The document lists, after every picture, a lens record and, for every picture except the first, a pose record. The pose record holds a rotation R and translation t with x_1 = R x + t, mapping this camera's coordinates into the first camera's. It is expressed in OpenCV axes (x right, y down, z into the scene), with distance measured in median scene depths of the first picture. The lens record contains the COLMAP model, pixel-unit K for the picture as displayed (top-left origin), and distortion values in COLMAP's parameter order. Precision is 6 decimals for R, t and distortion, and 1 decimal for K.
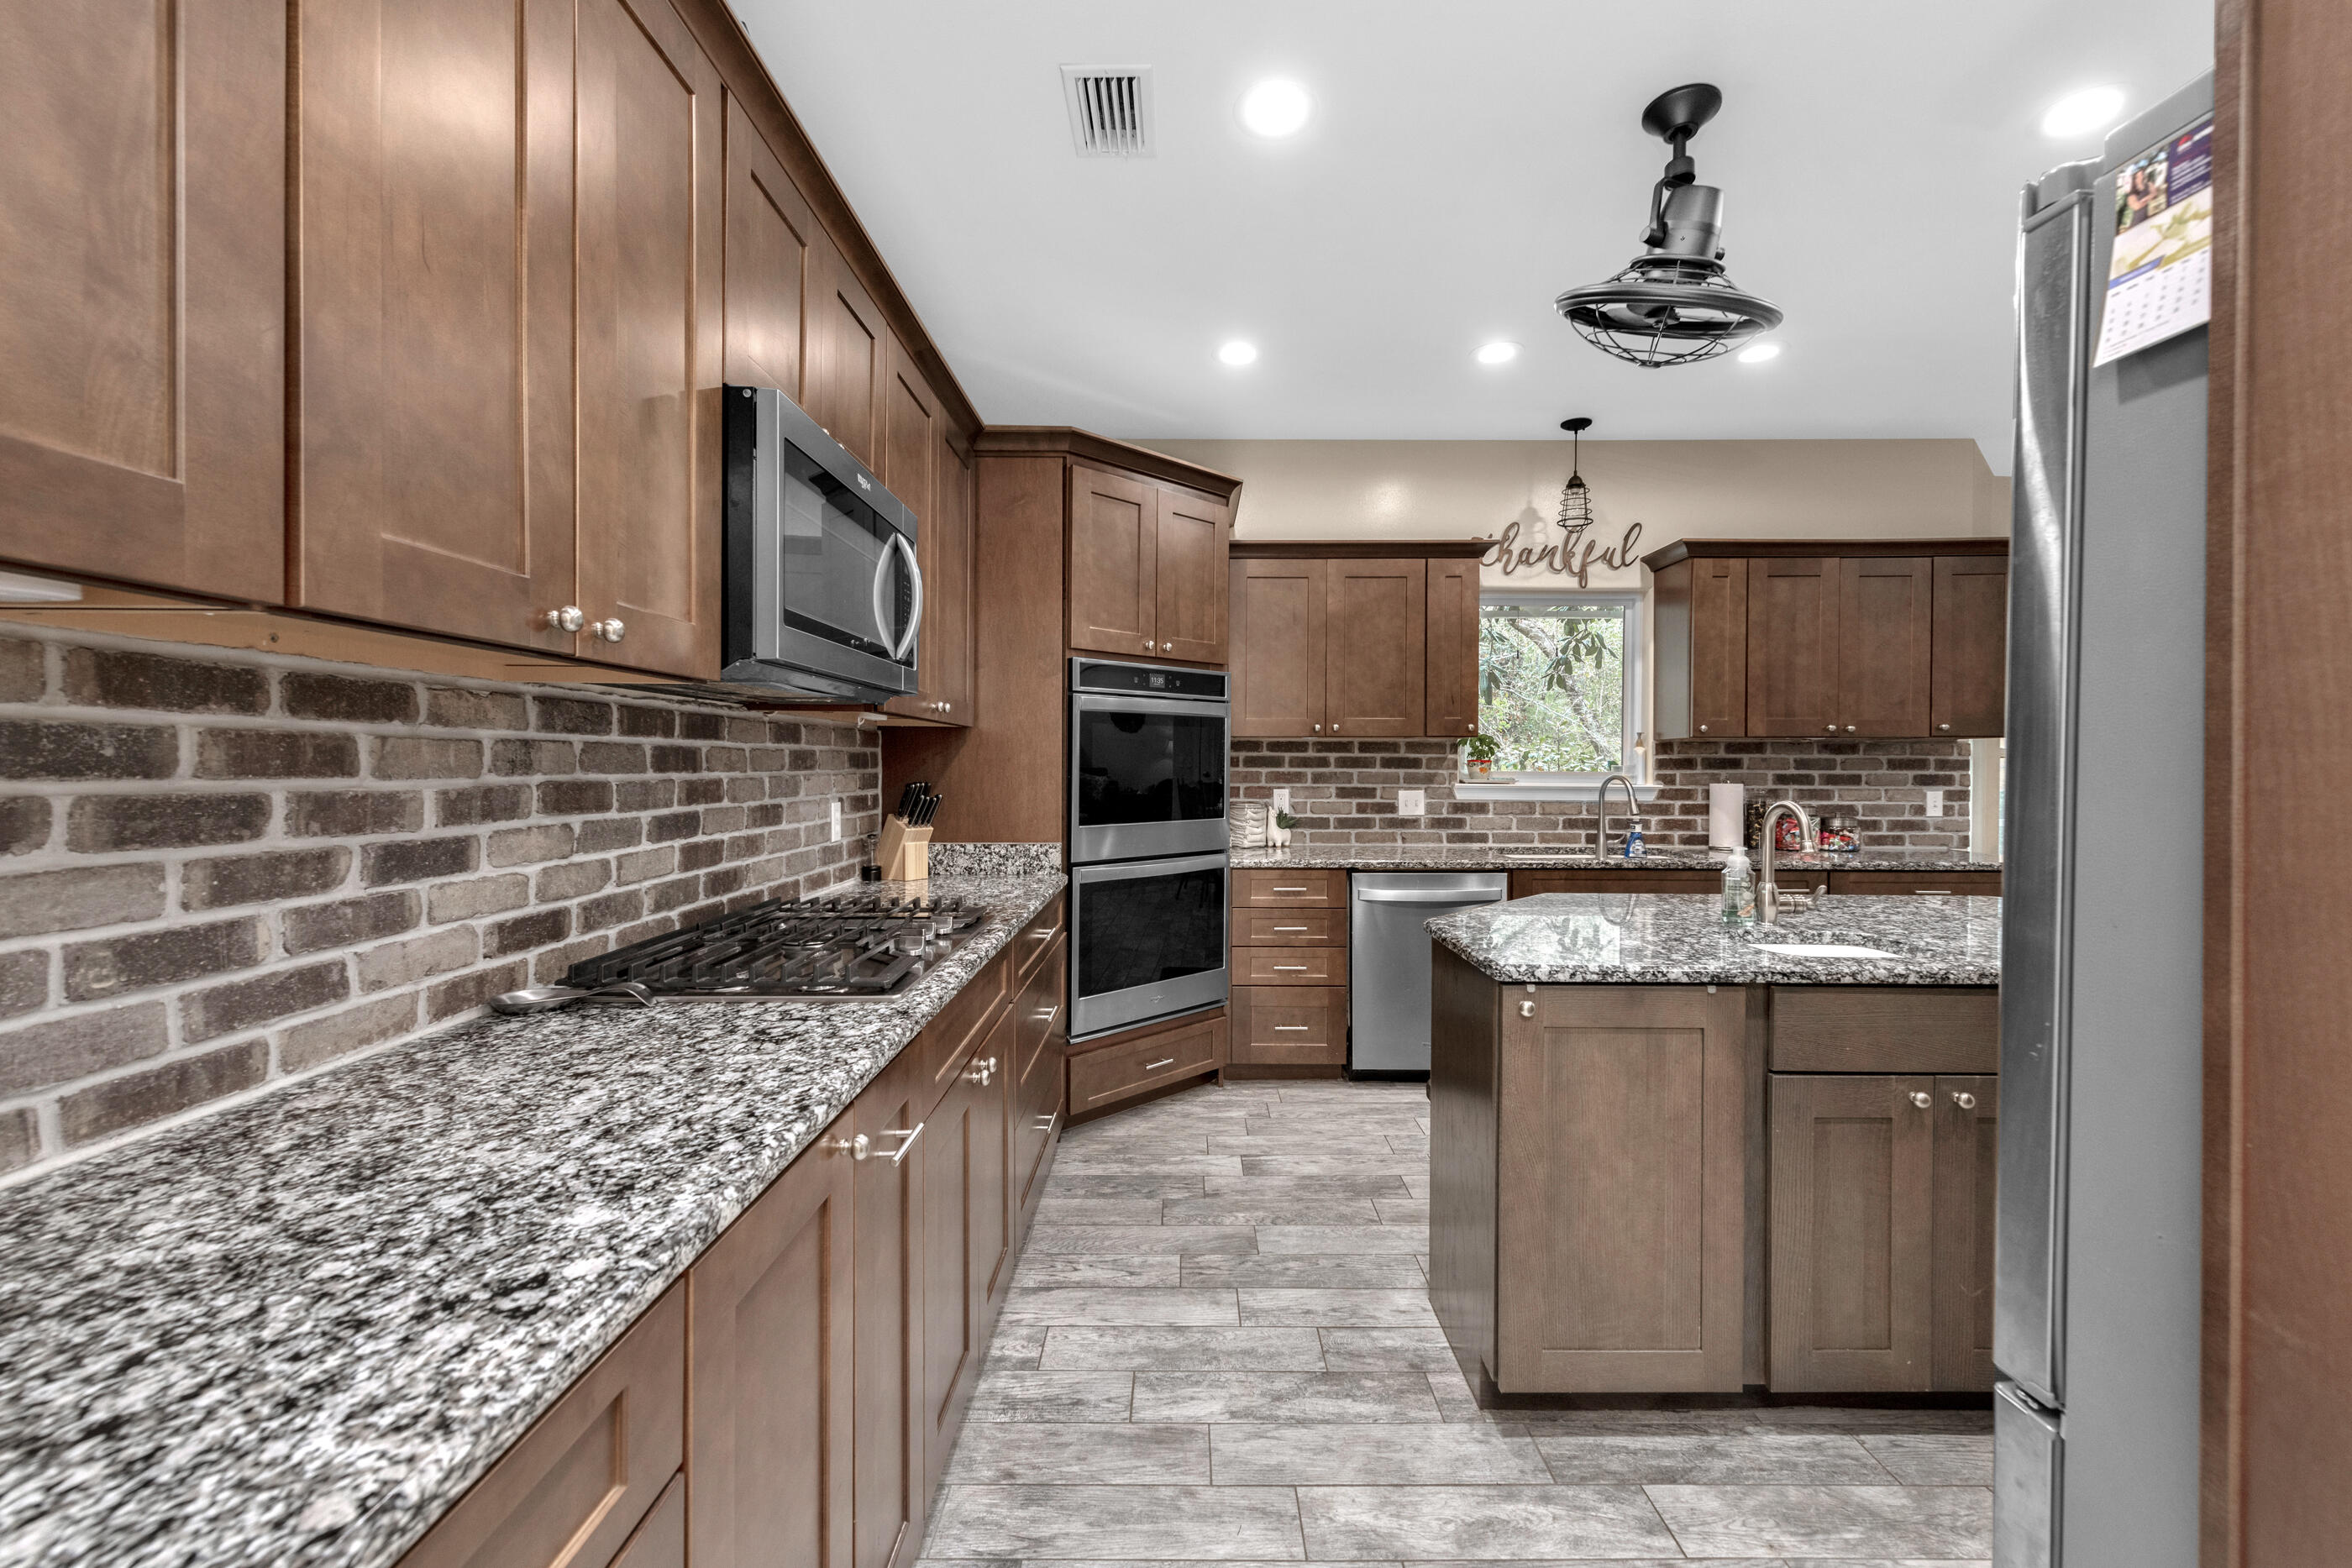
lens RADIAL K [[931.5, 0, 1235.5], [0, 931.5, 785.3], [0, 0, 1]] dist [0.011601, -0.004012]
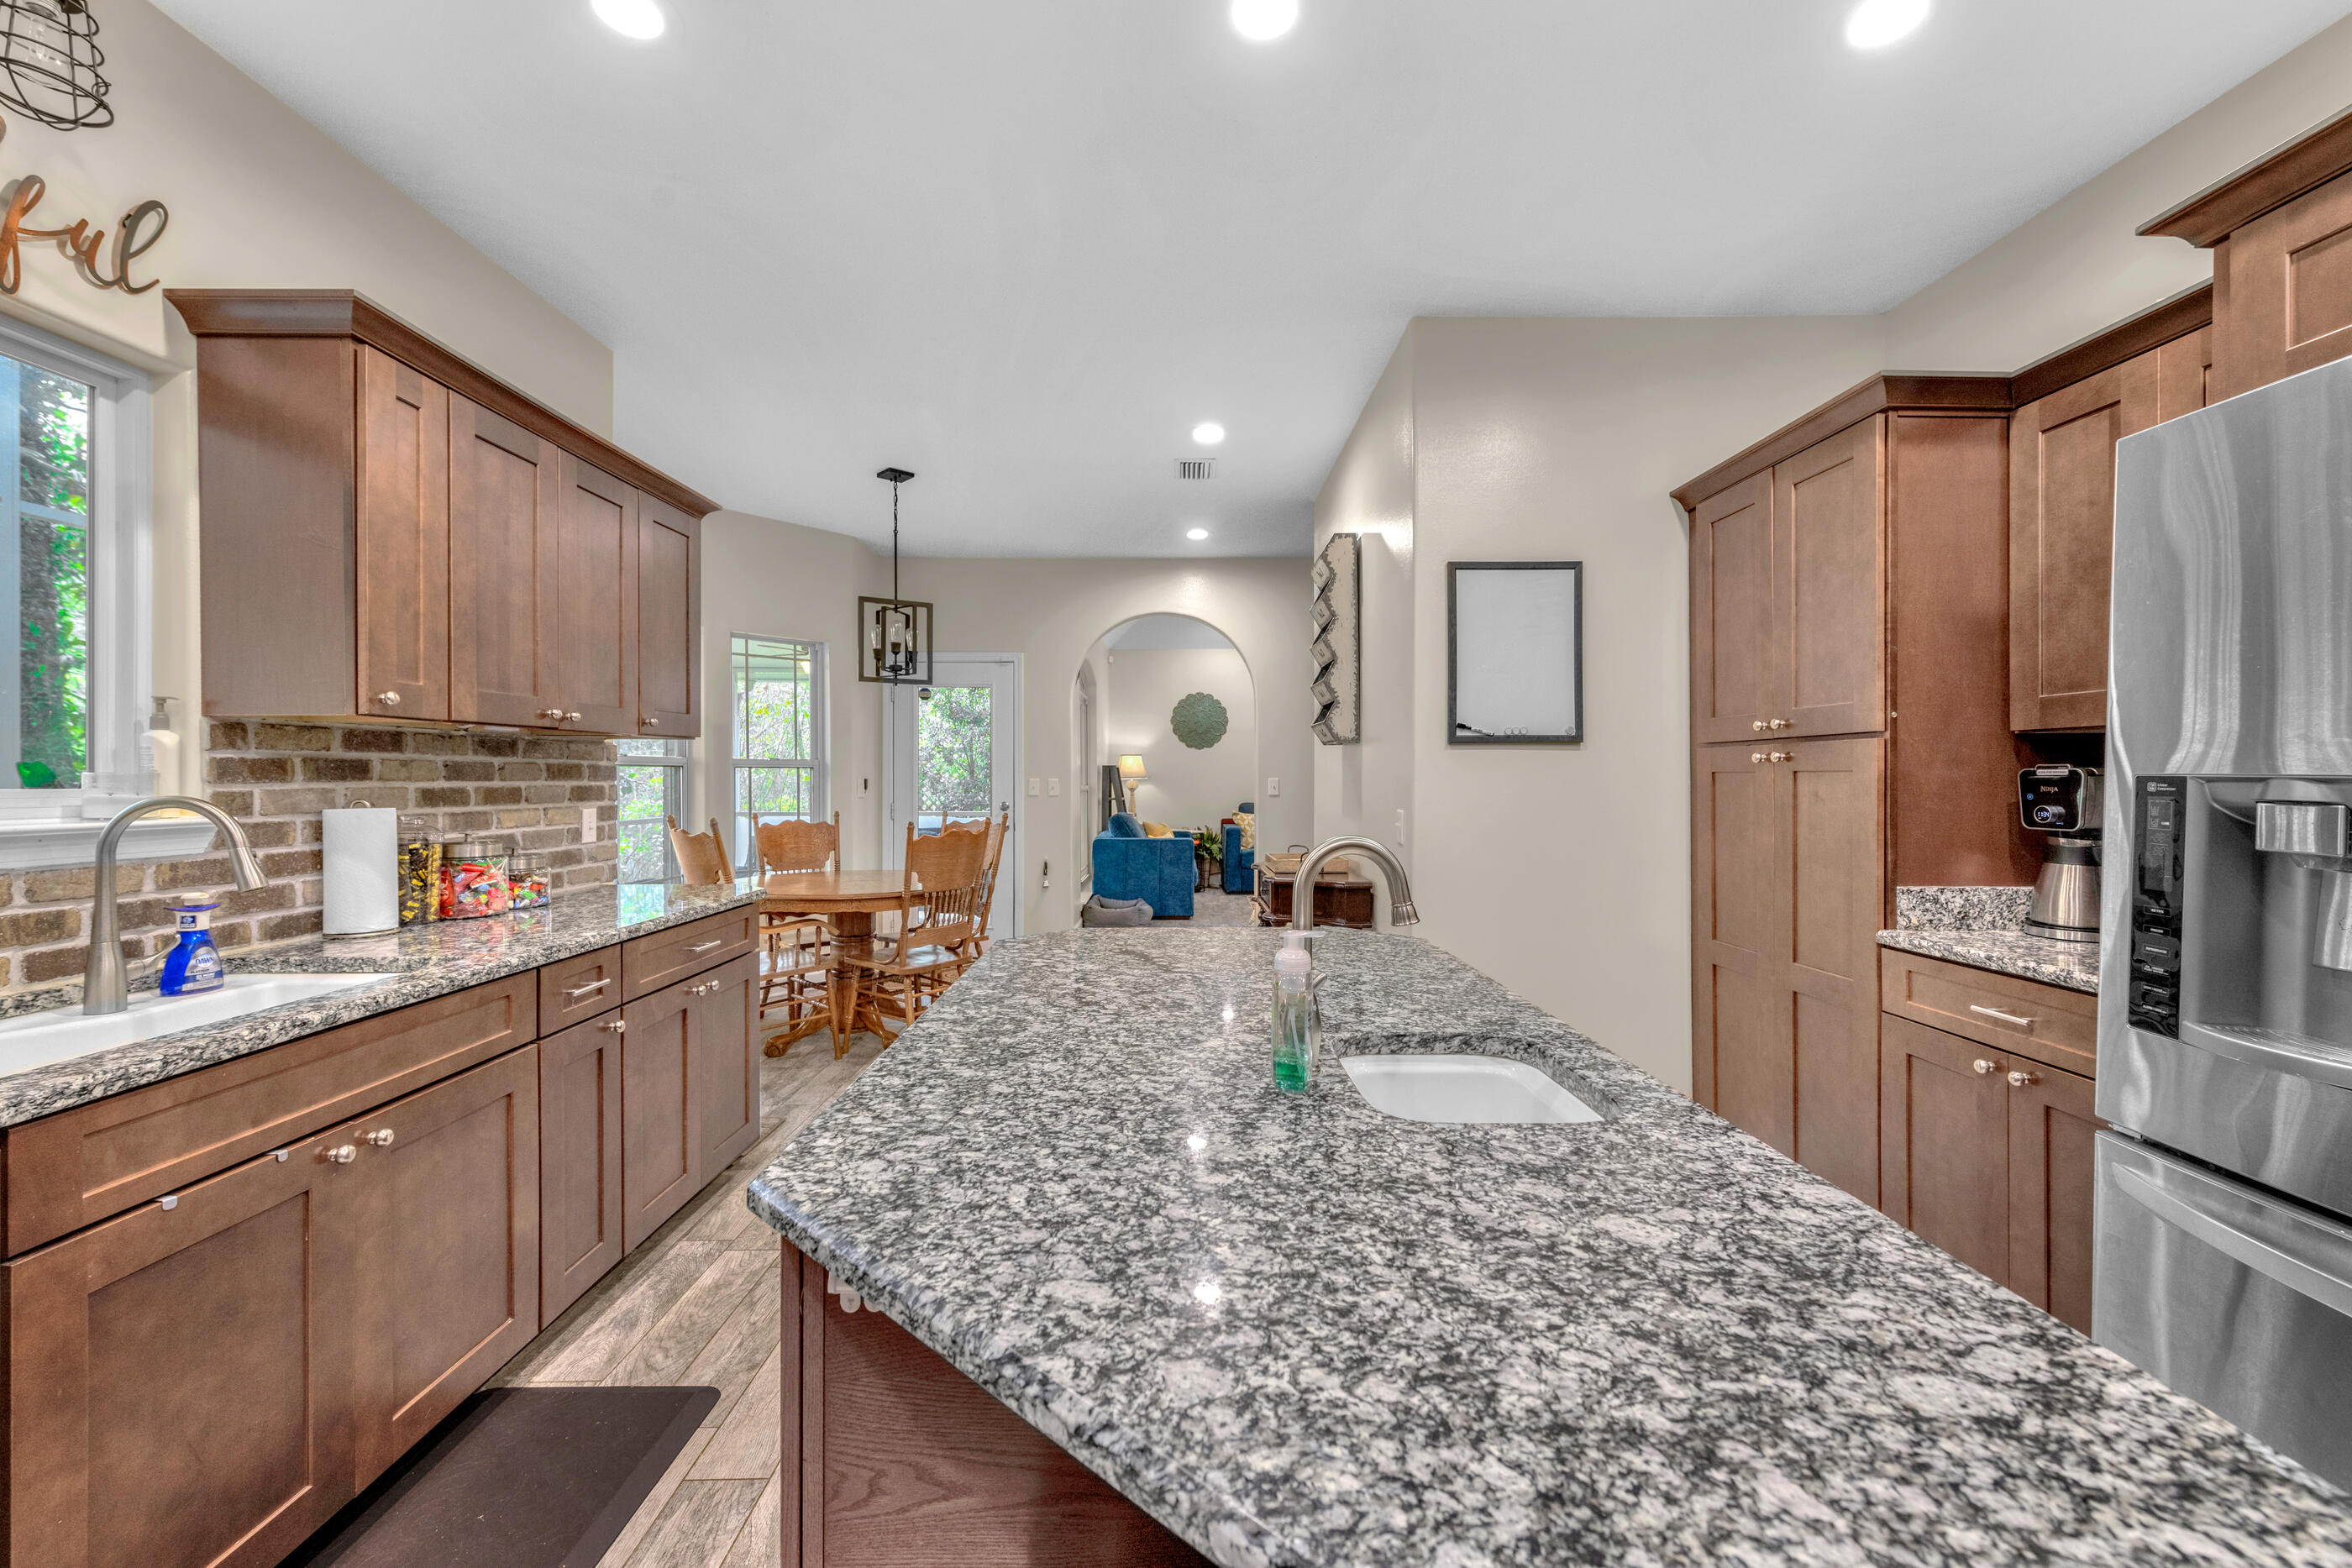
lens RADIAL K [[931.5, 0, 1137.5], [0, 931.5, 777.4], [0, 0, 1]] dist [0.011601, -0.004012]
pose [[0.027715, -0.003380, 0.999610, 0.015278], [0.025107, 0.999681, 0.002685, -0.009468], [-0.999301, 0.025023, 0.027791, 0.549391]]
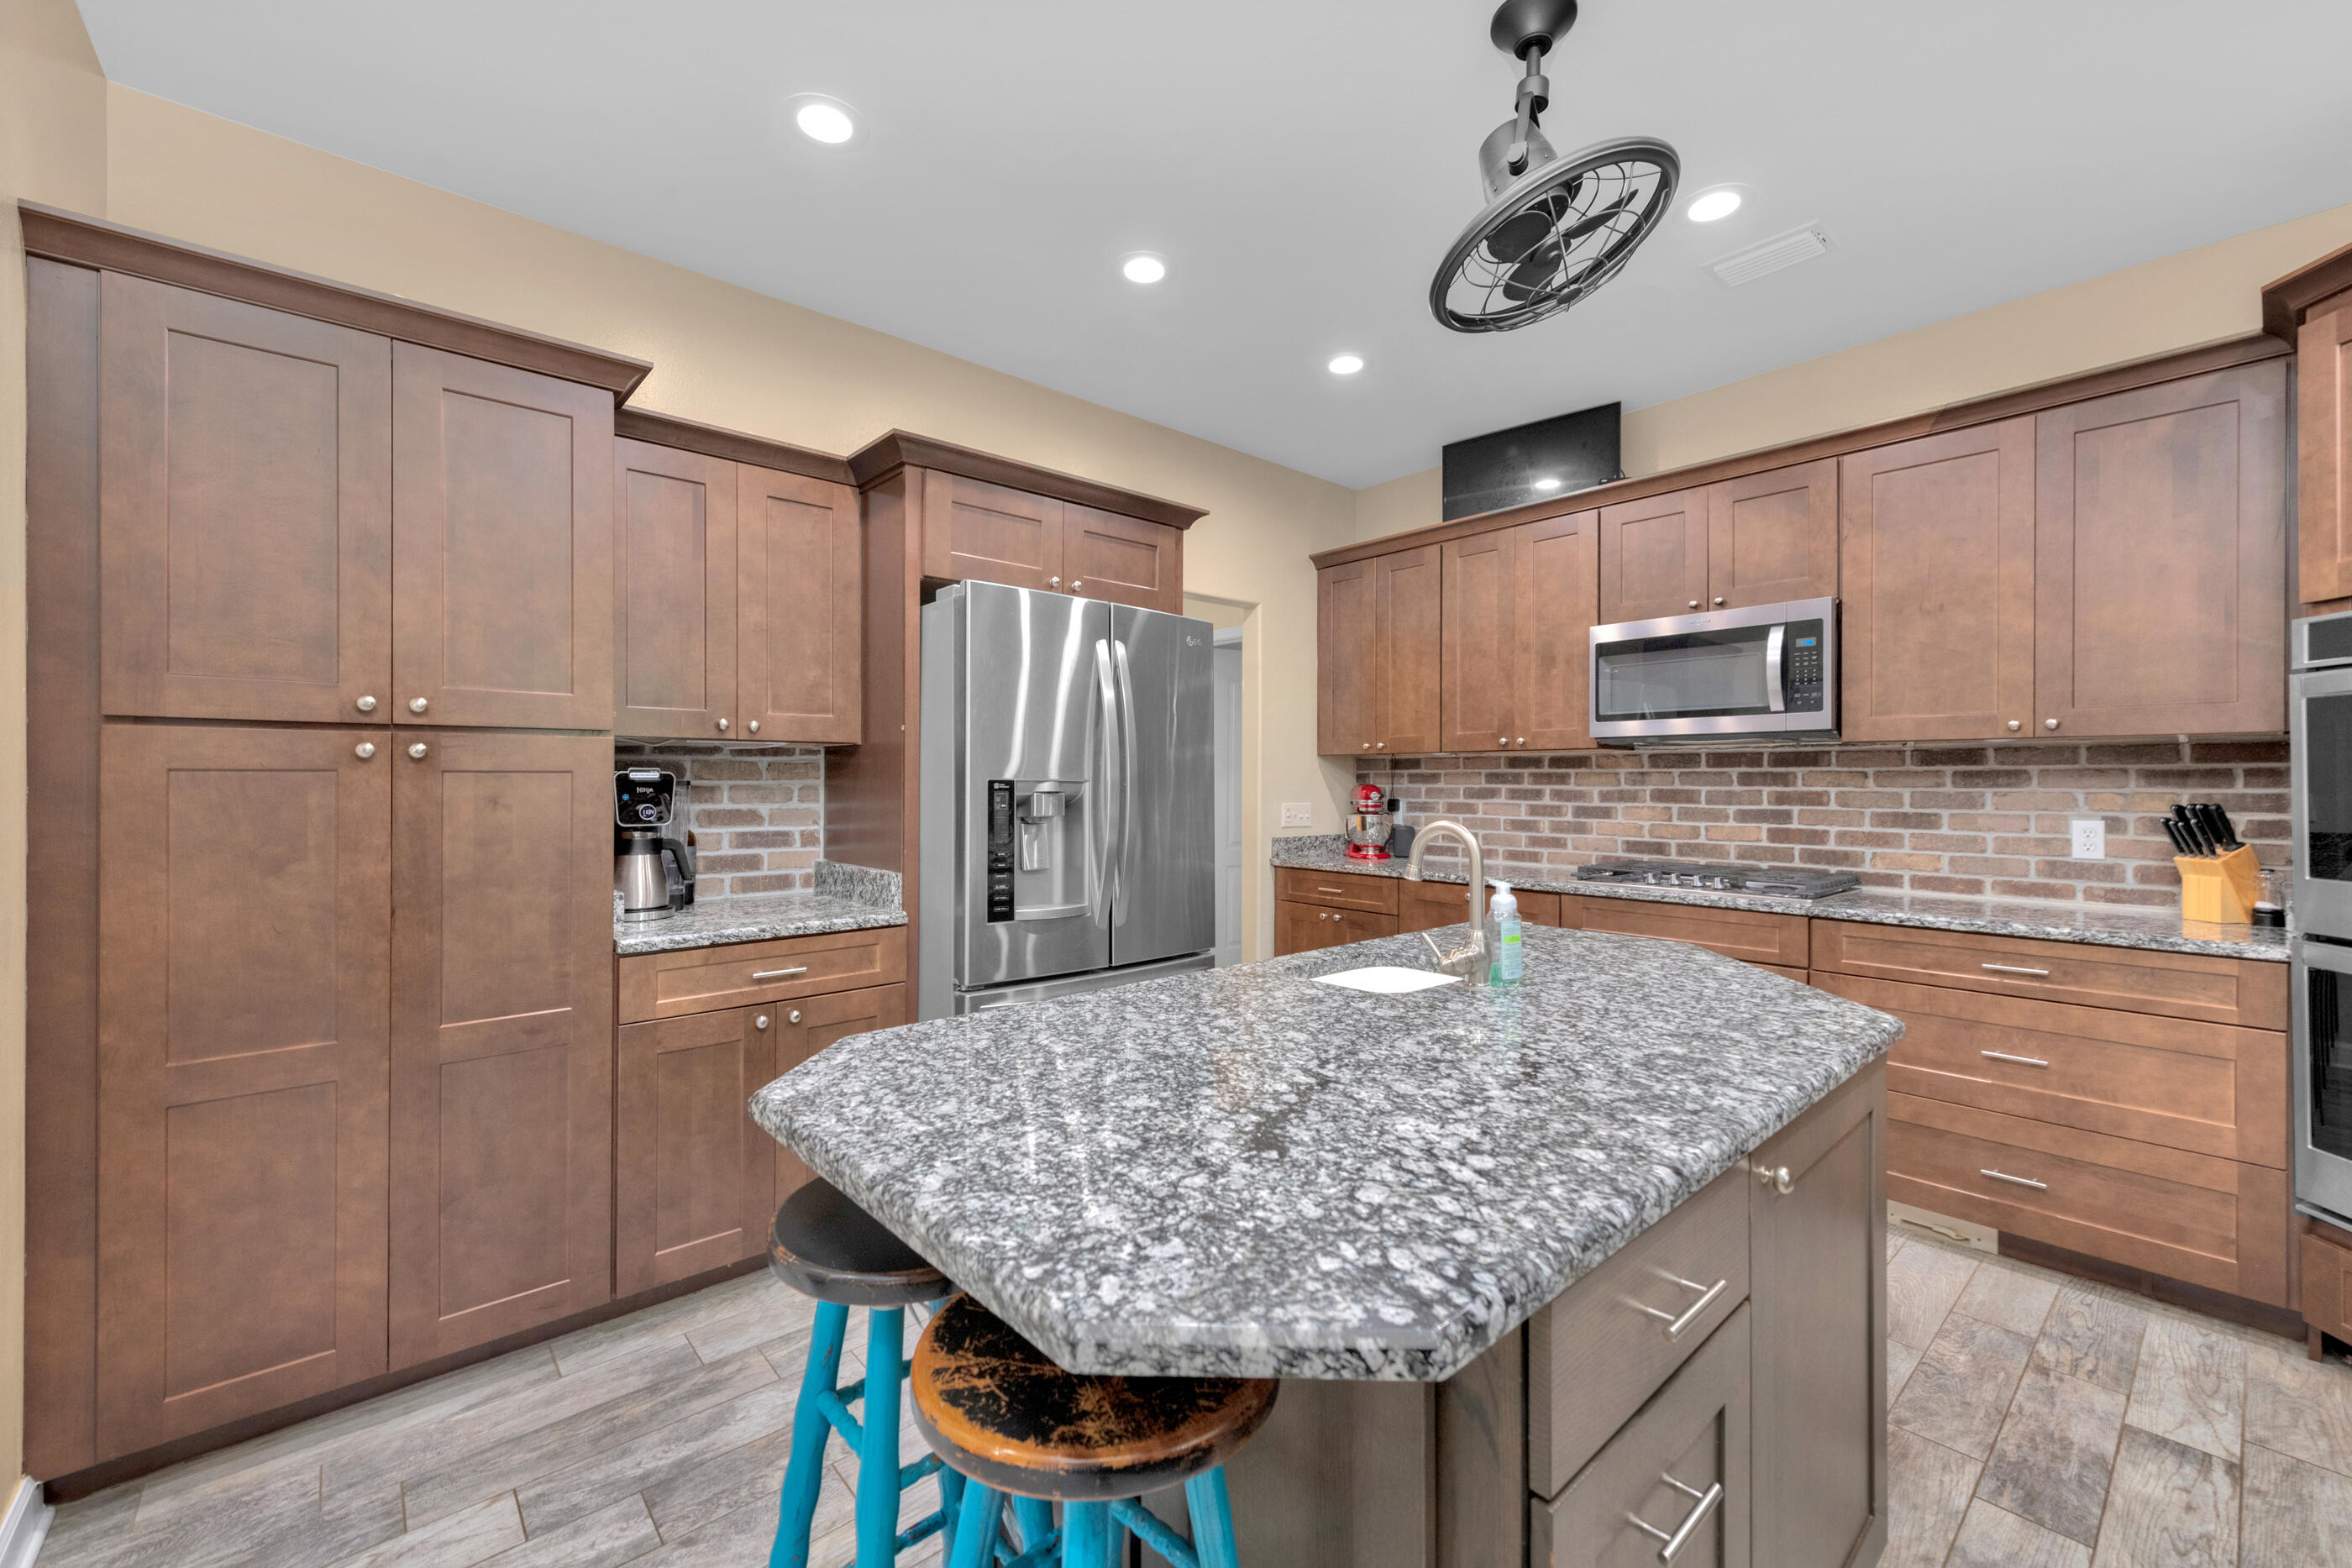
lens RADIAL K [[931.5, 0, 1191.6], [0, 931.5, 779.1], [0, 0, 1]] dist [0.011601, -0.004012]
pose [[-0.755635, -0.008459, -0.654938, 0.624980], [-0.021917, 0.999683, 0.012375, -0.011192], [0.654626, 0.023705, -0.755581, 0.726769]]
